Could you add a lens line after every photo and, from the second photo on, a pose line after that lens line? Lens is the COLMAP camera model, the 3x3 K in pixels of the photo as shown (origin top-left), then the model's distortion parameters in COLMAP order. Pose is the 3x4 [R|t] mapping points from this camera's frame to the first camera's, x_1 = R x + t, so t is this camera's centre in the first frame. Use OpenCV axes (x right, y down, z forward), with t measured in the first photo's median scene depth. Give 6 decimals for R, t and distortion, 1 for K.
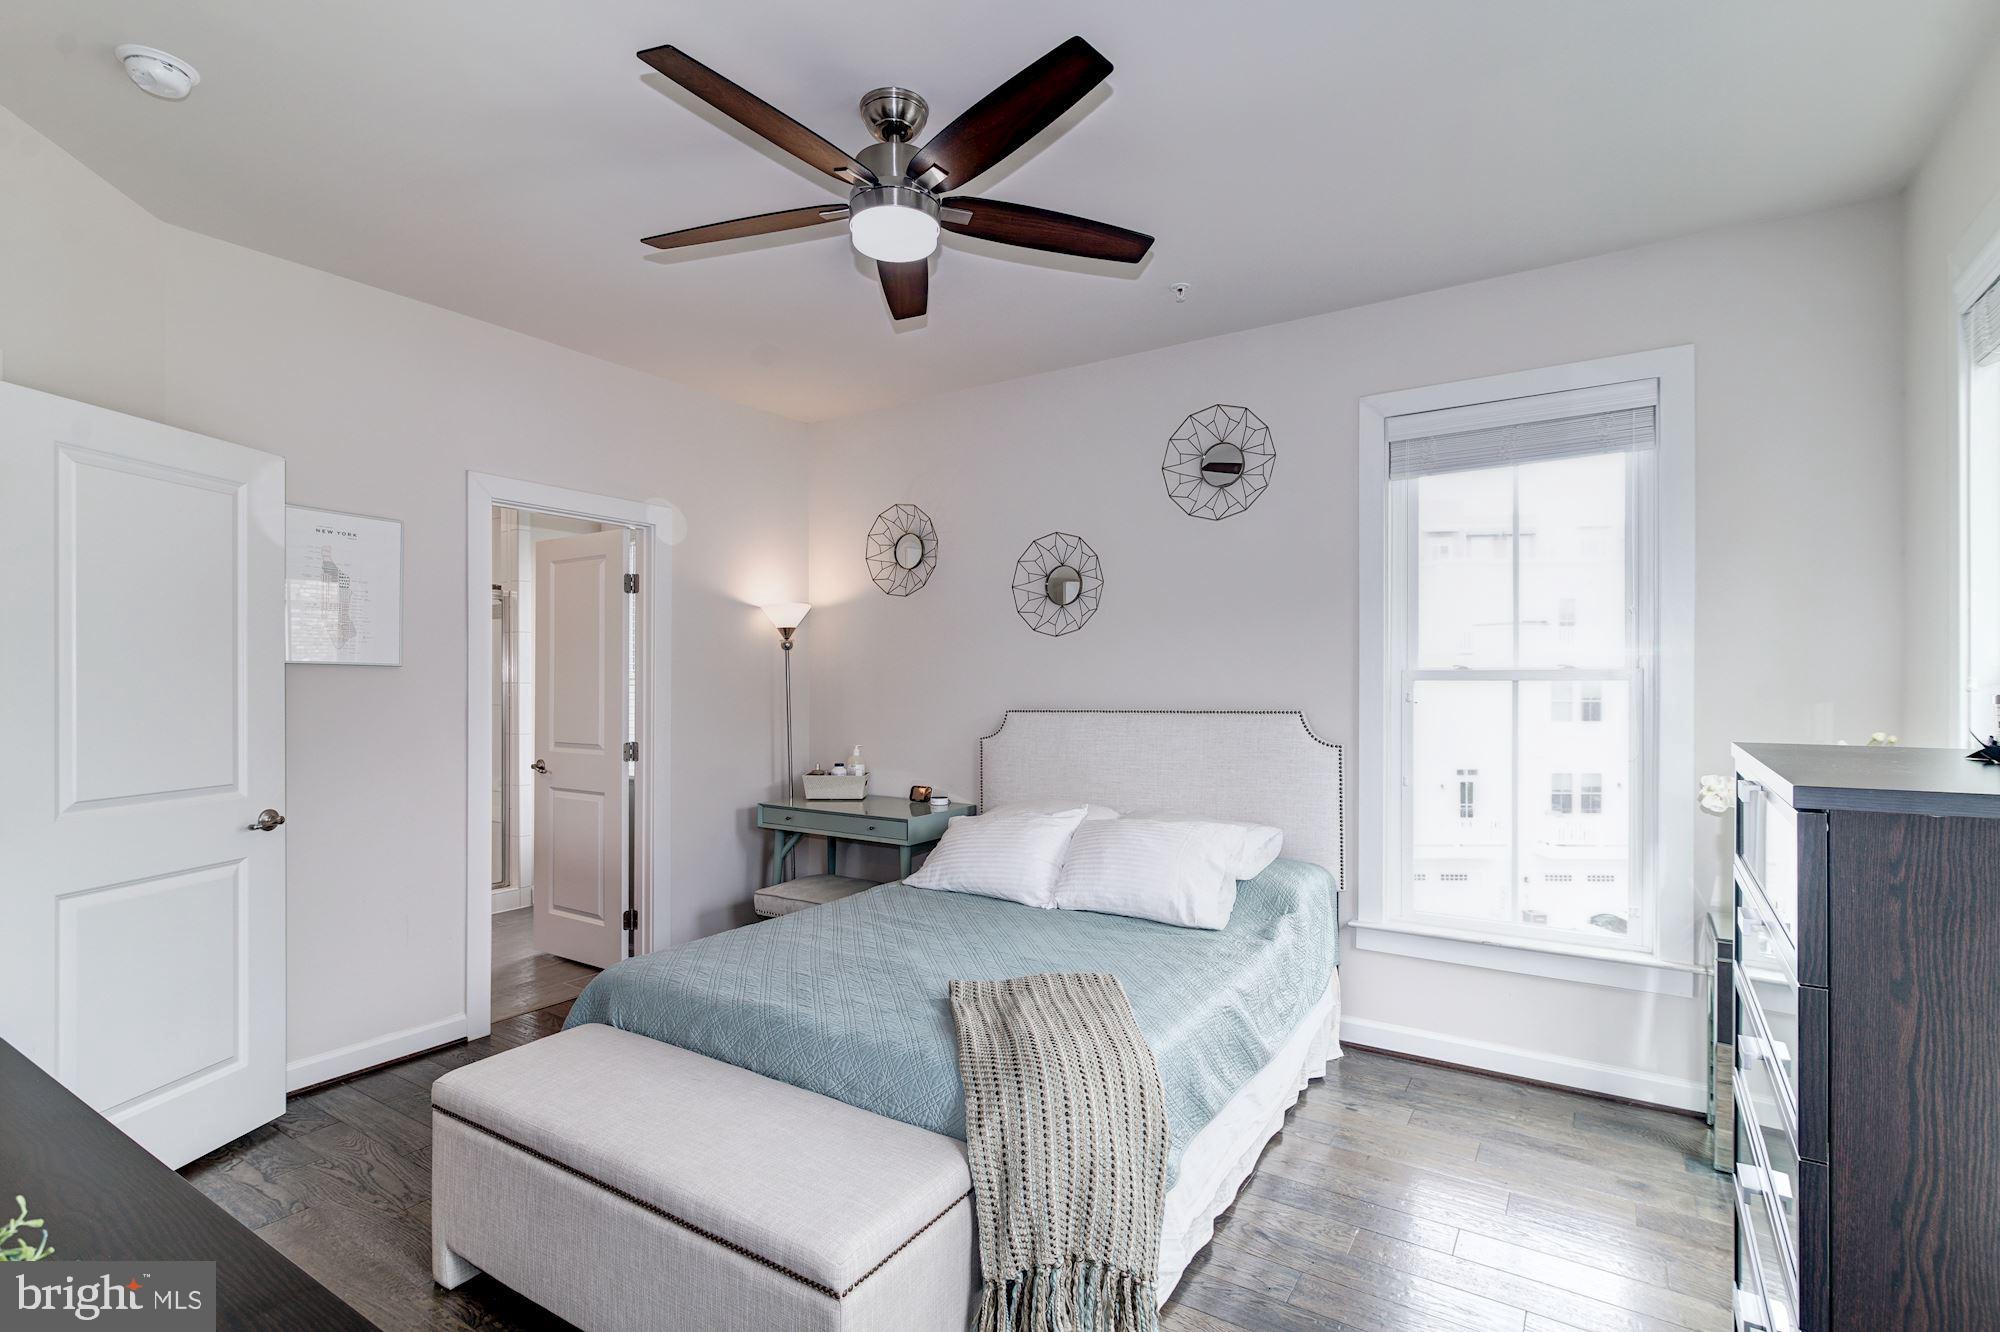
lens RADIAL K [[929.5, 0, 993.4], [0, 929.5, 664.2], [0, 0, 1]] dist [0.000196, 0.000247]
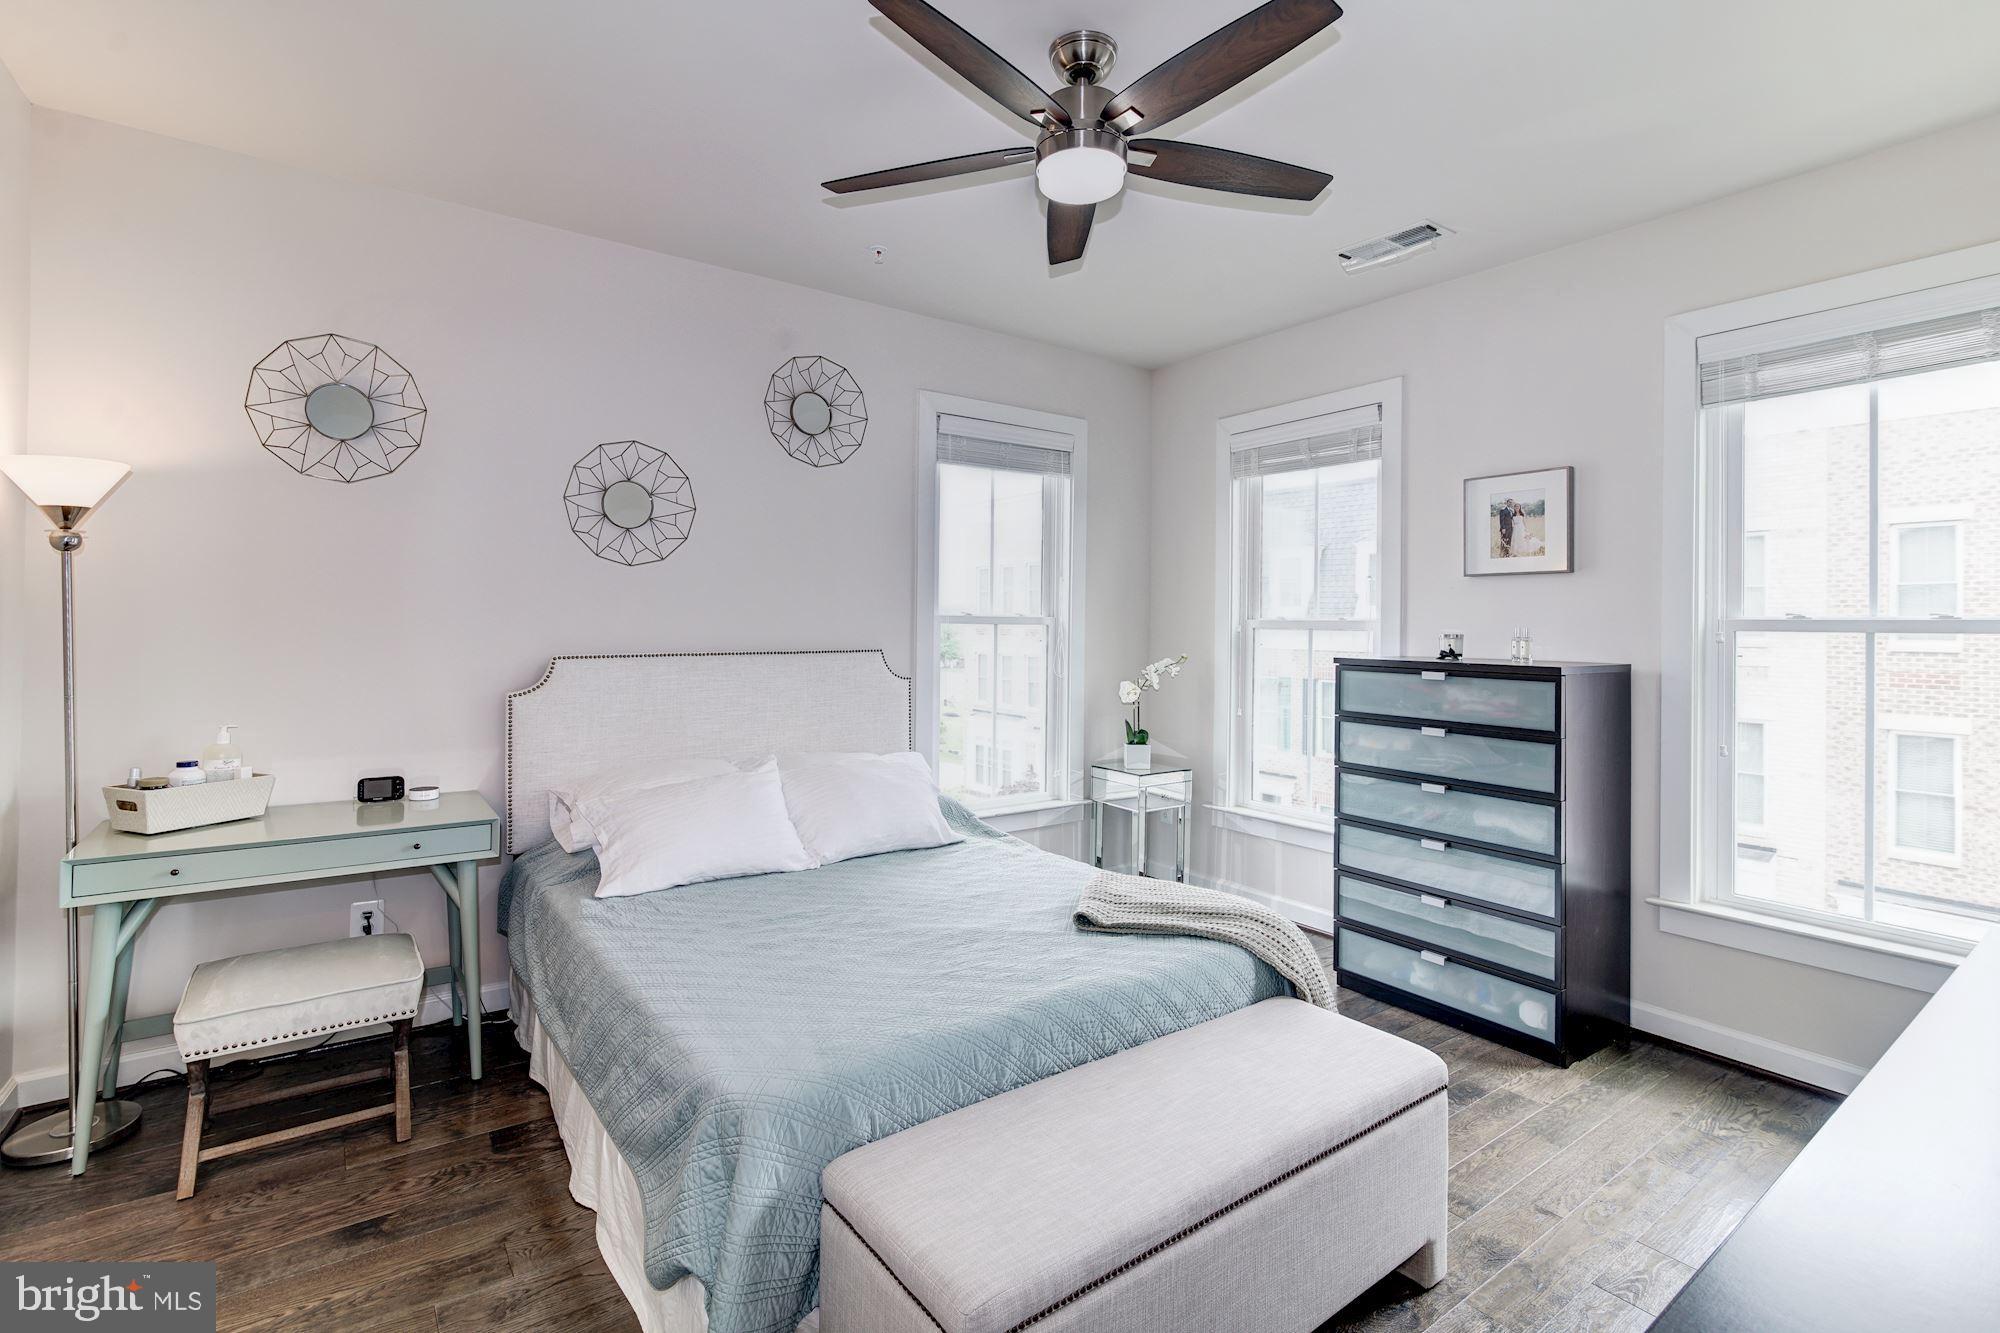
lens RADIAL K [[911.0, 0, 999.2], [0, 911.0, 601.8], [0, 0, 1]] dist [-0.000015, -0.000194]
pose [[0.358874, 0.028607, 0.932948, -0.789538], [-0.028731, 0.999395, -0.019592, 0.011930], [-0.932944, -0.019774, 0.359478, 0.548935]]
